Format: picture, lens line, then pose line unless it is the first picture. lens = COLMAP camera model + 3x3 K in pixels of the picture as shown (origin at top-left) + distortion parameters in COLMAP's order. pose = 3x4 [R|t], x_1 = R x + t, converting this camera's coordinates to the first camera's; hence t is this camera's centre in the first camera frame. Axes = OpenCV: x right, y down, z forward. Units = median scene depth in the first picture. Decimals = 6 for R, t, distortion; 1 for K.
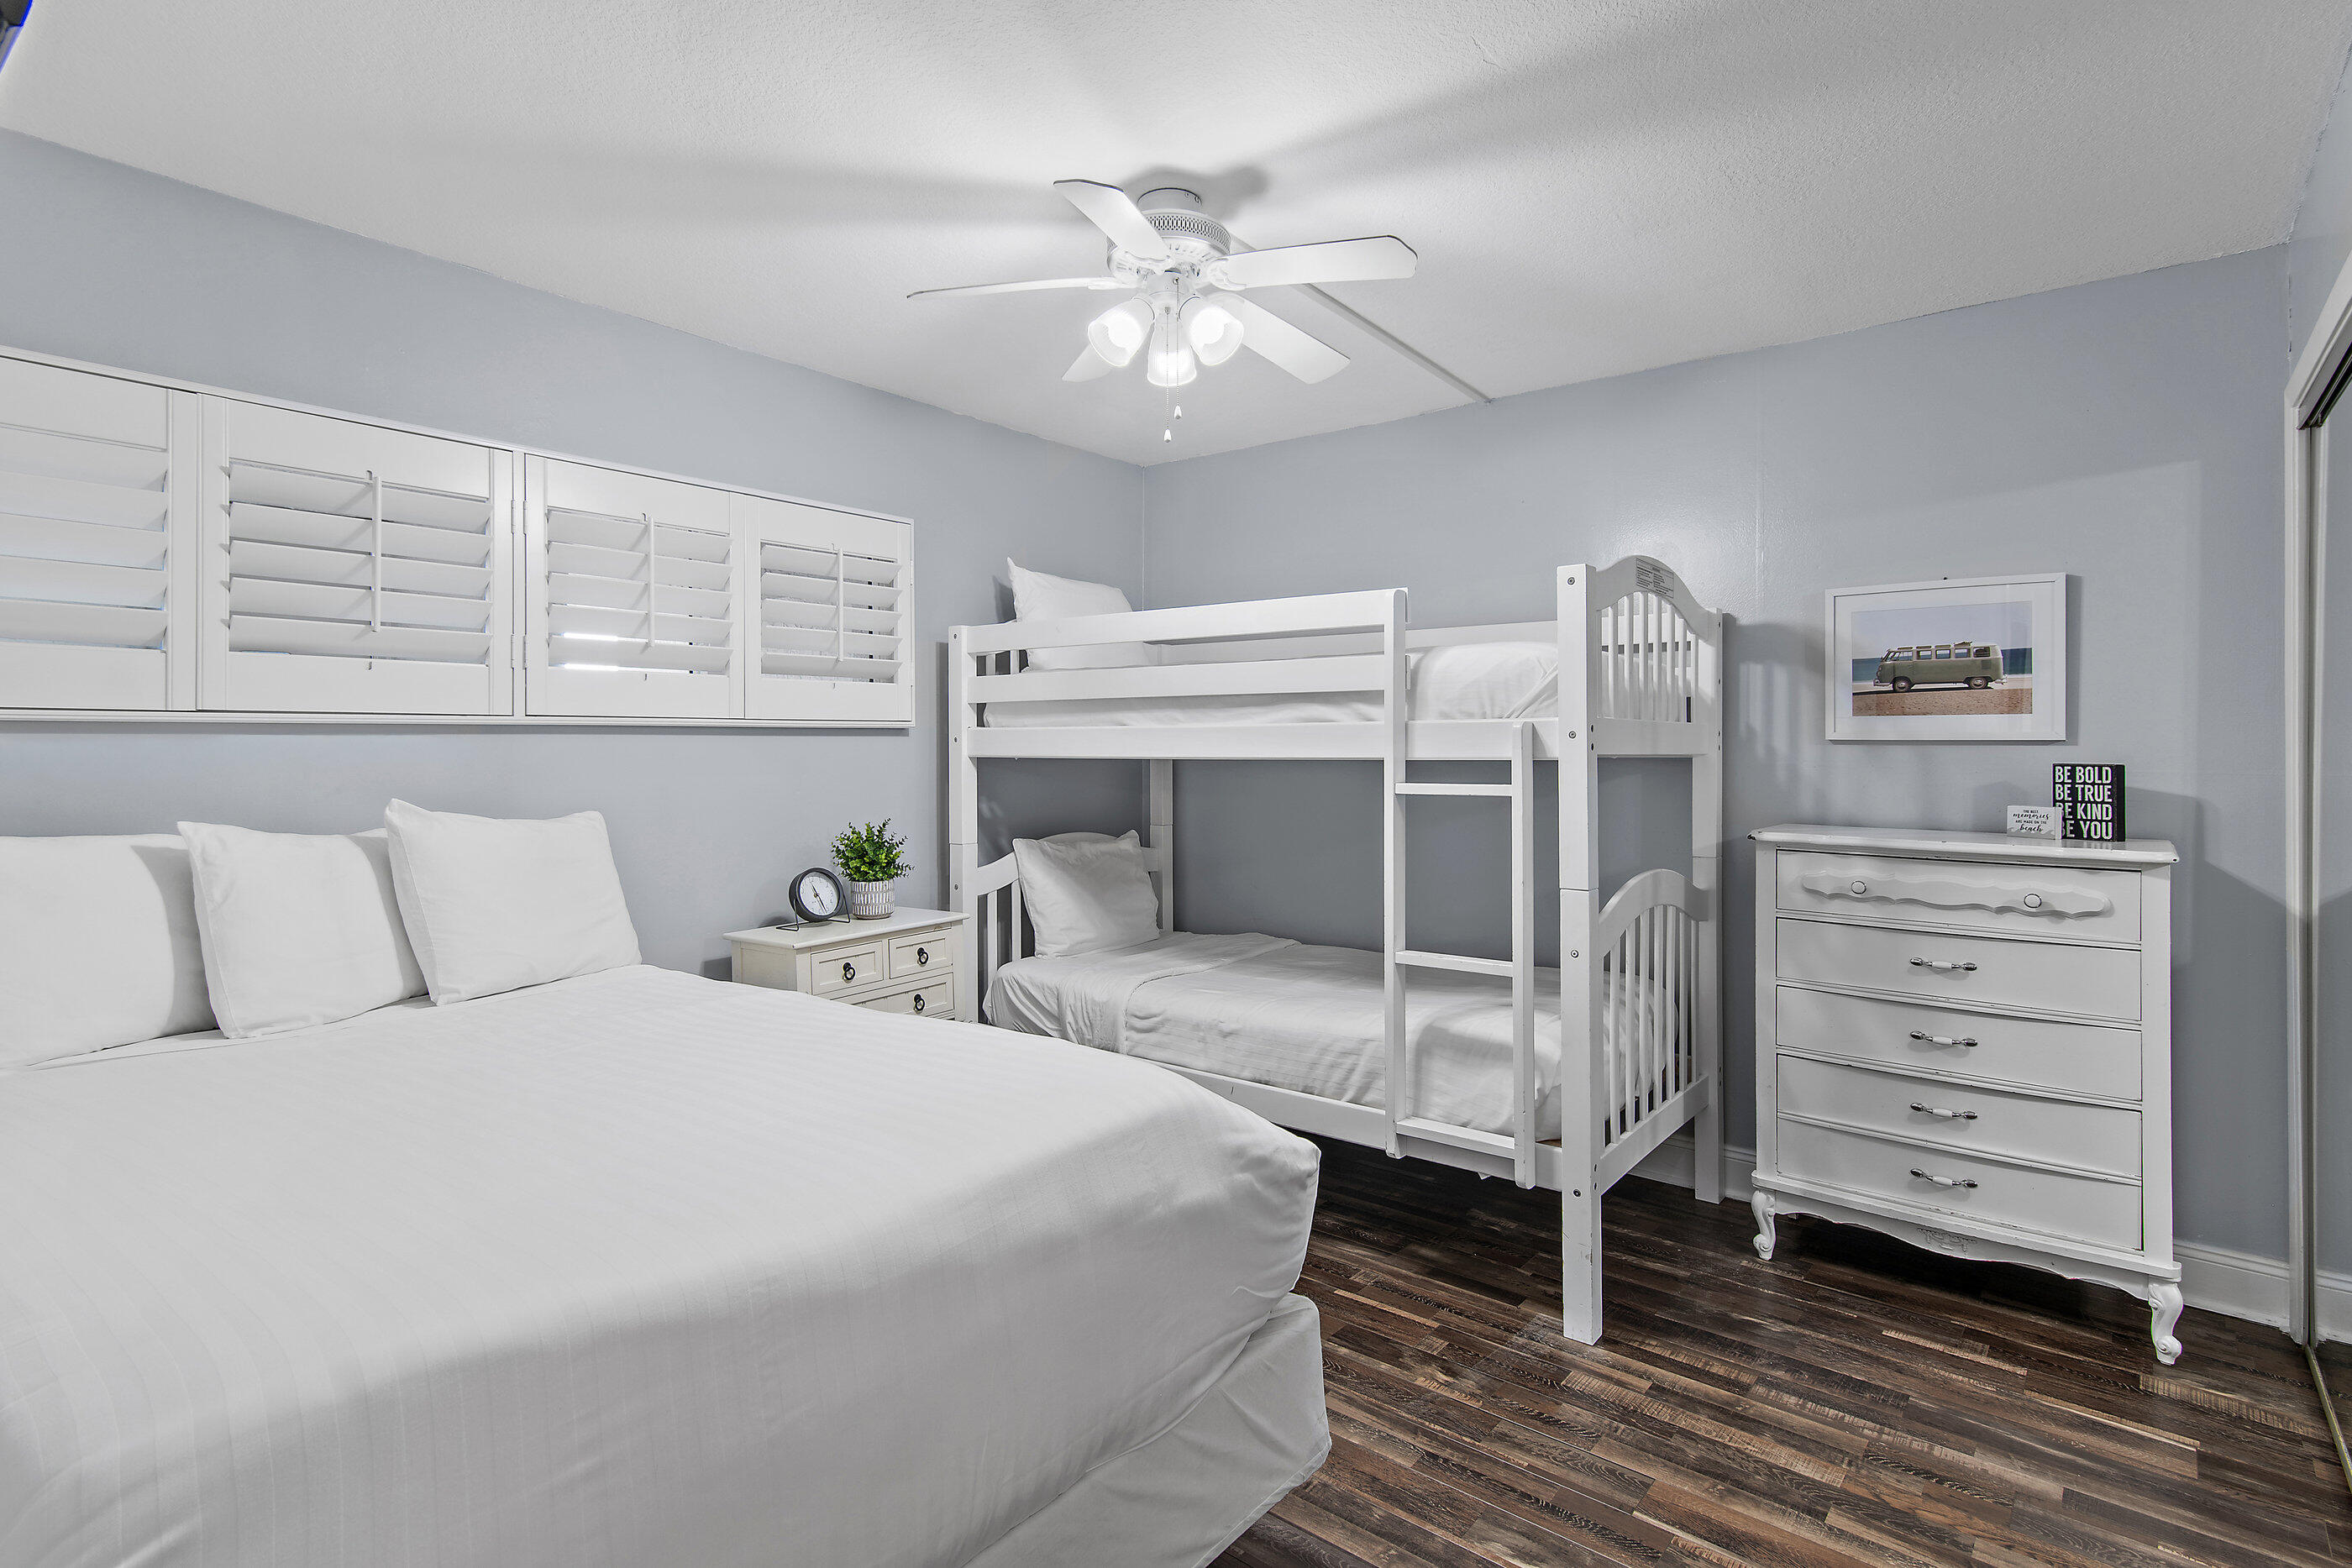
lens RADIAL K [[1148.8, 0, 1156.1], [0, 1148.8, 763.8], [0, 0, 1]] dist [0.019594, 0.000336]
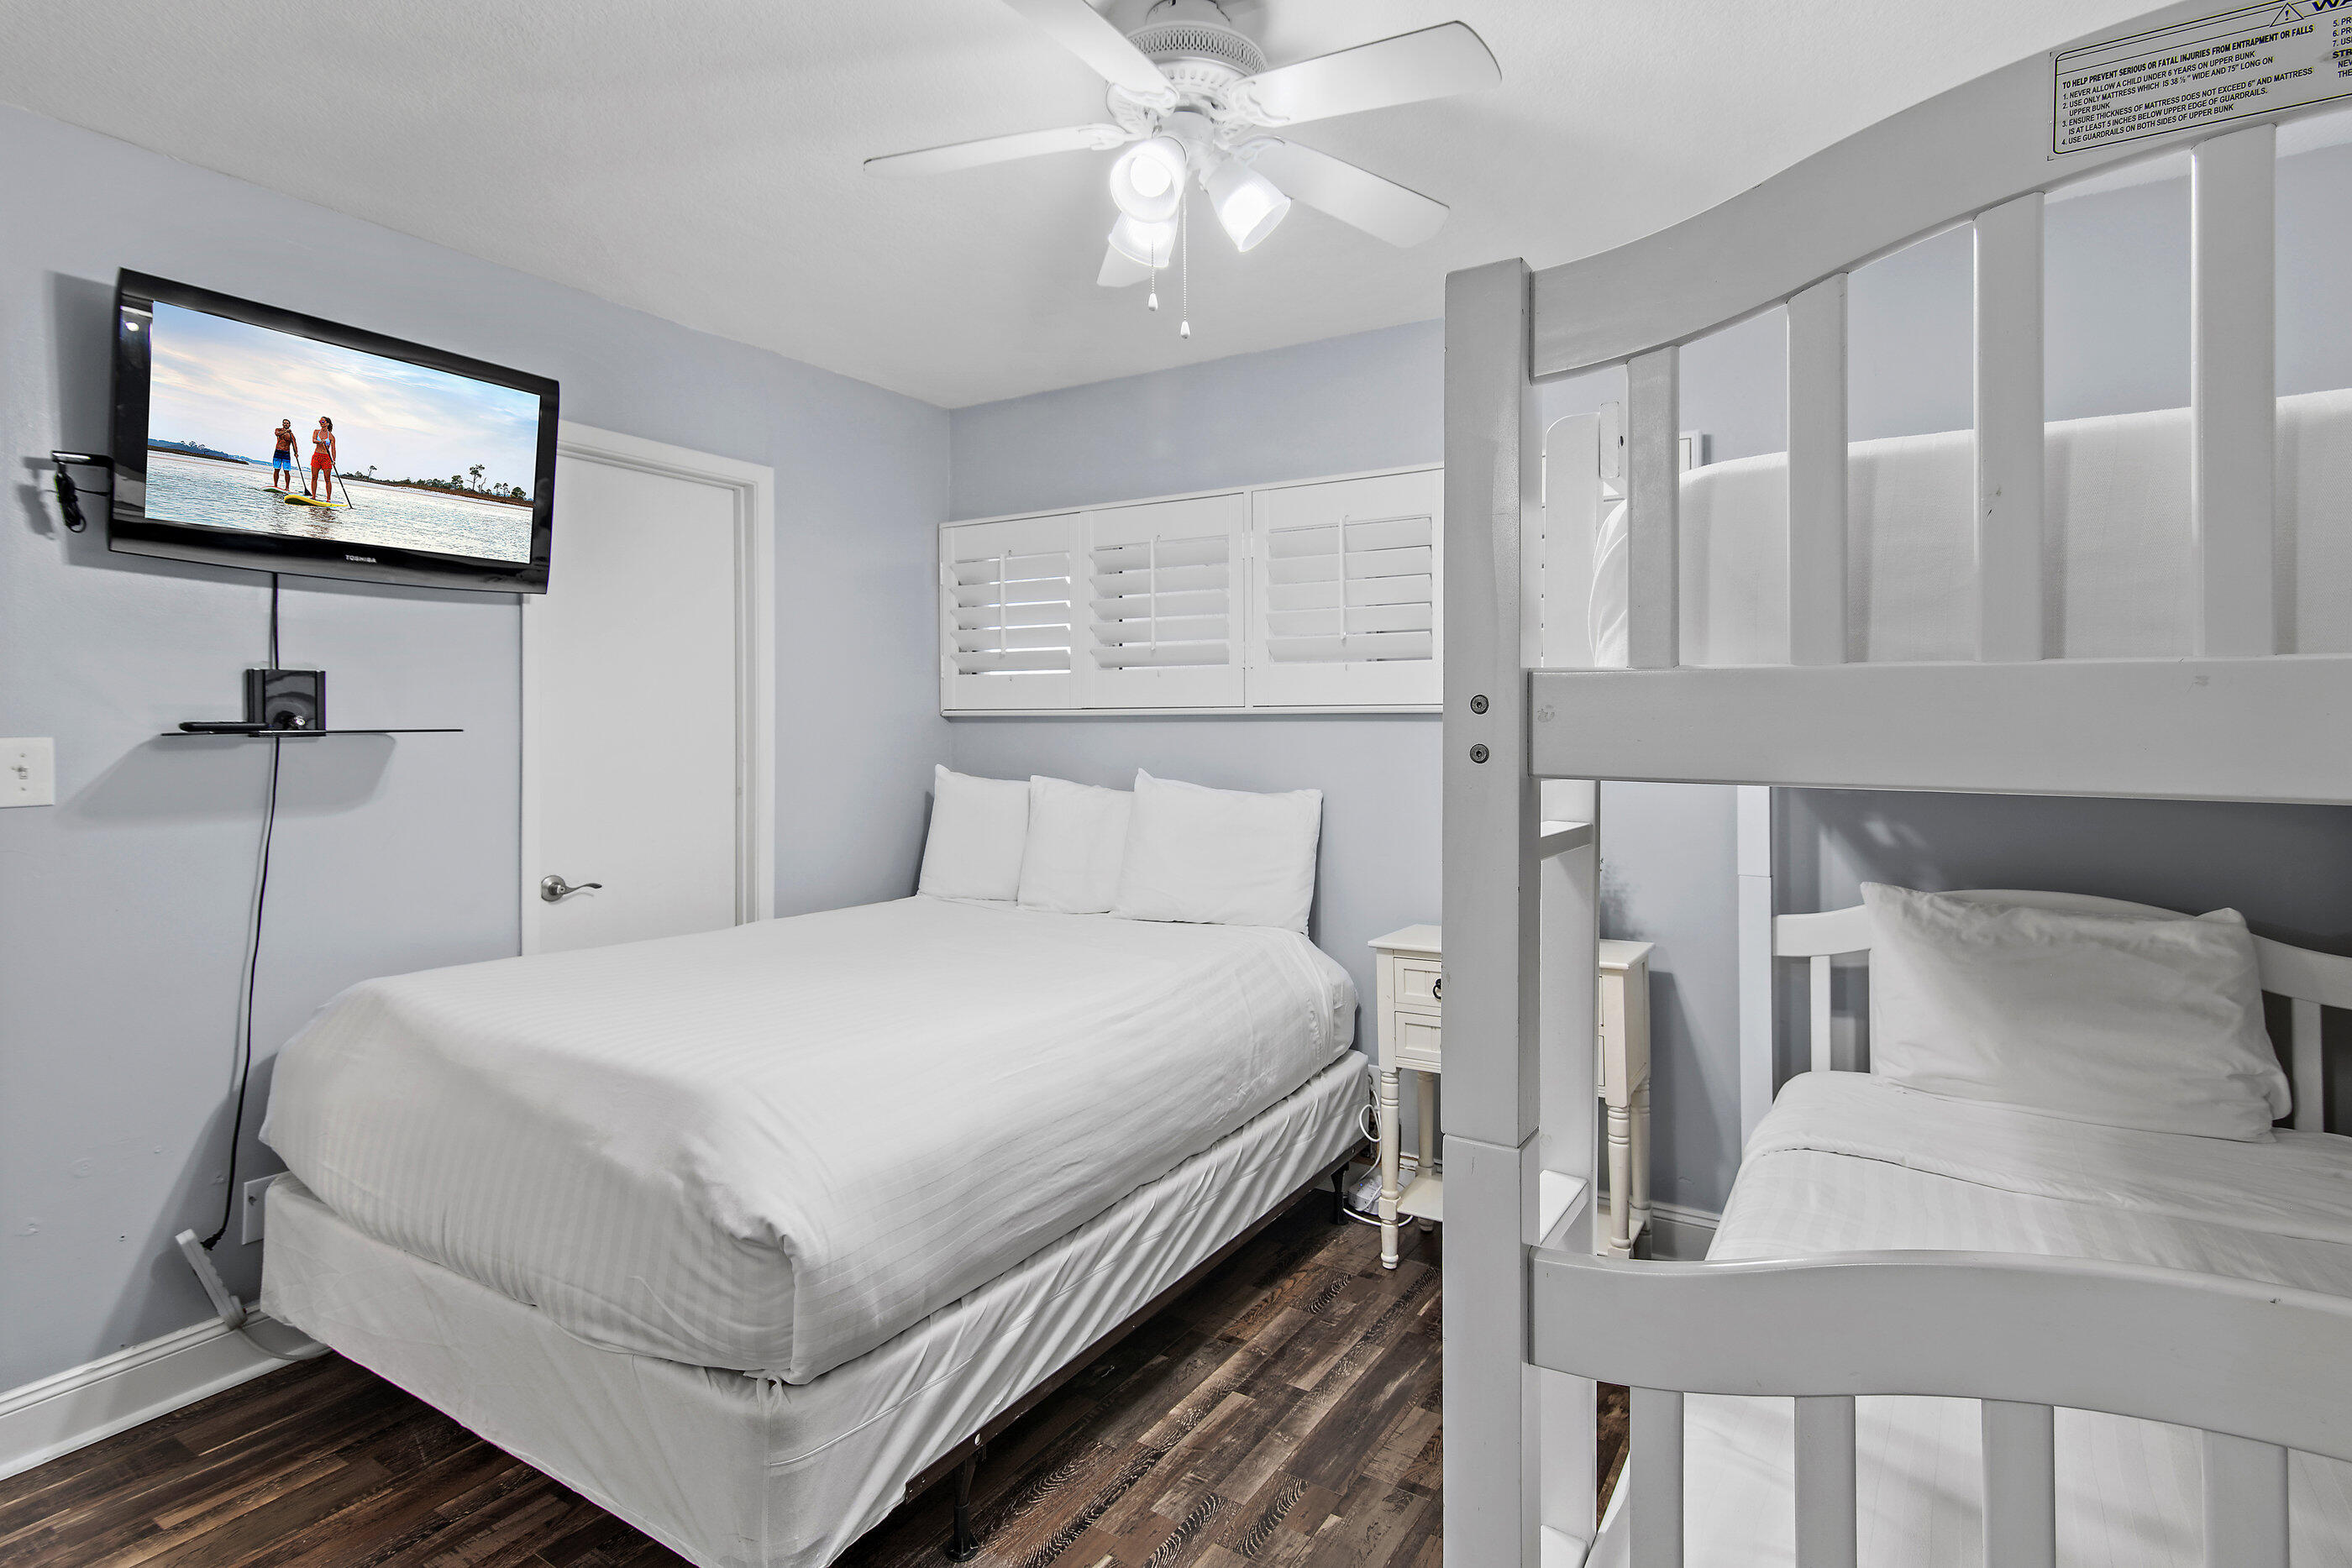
lens RADIAL K [[1151.6, 0, 1182.7], [0, 1151.6, 731.1], [0, 0, 1]] dist [0.000989, 0.000099]
pose [[0.146276, 0.001088, -0.989243, 0.665983], [-0.021543, 0.999766, -0.002086, -0.012414], [0.989009, 0.021616, 0.146265, 0.783208]]
